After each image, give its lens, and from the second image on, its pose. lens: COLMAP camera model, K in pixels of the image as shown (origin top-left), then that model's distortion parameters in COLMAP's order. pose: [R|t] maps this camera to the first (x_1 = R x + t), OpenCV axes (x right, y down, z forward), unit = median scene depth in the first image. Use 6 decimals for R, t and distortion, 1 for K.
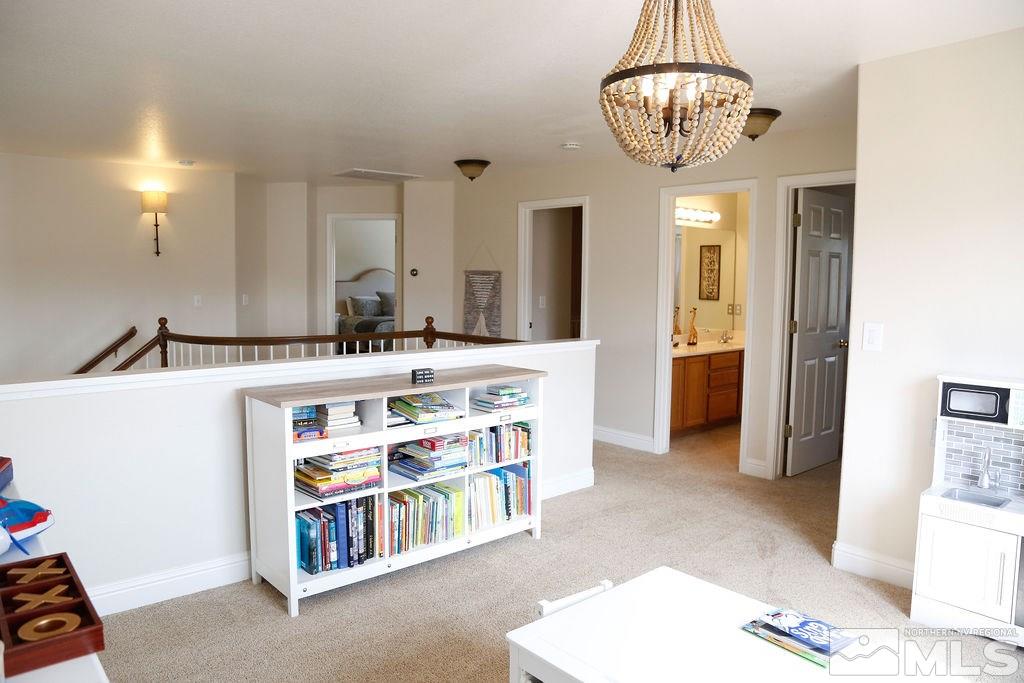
lens RADIAL K [[694.5, 0, 510.5], [0, 694.5, 341.3], [0, 0, 1]] dist [-0.121993, 0.060187]
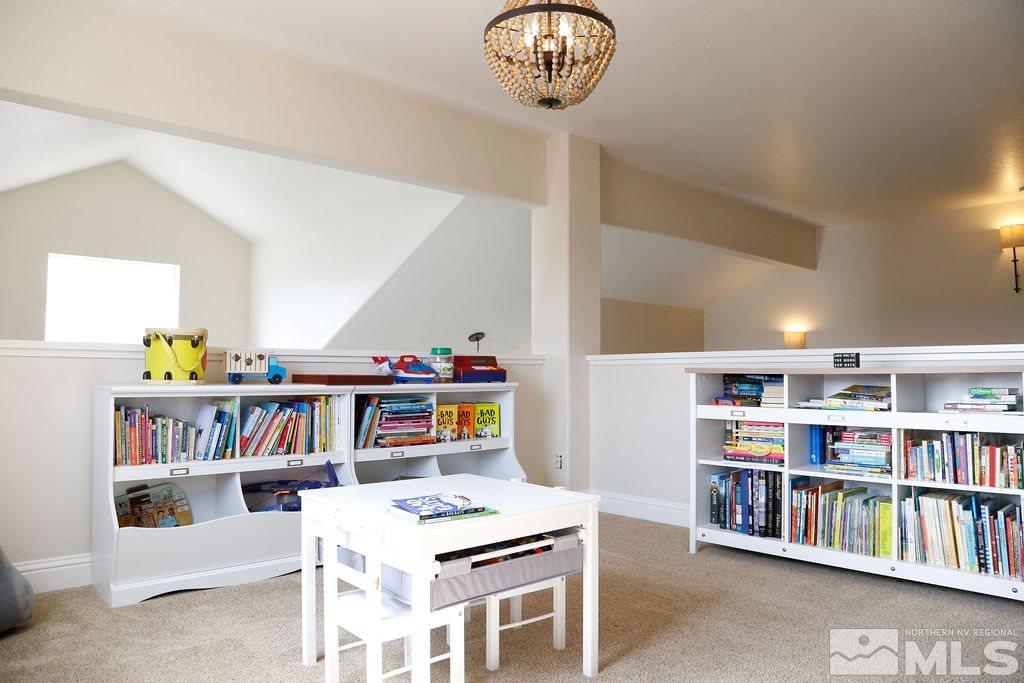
lens RADIAL K [[694.5, 0, 510.8], [0, 694.5, 339.7], [0, 0, 1]] dist [-0.121993, 0.060187]
pose [[0.027795, -0.055365, -0.998079, 0.801530], [-0.090507, 0.994225, -0.057671, 0.122545], [0.995508, 0.091936, 0.022624, 0.569734]]
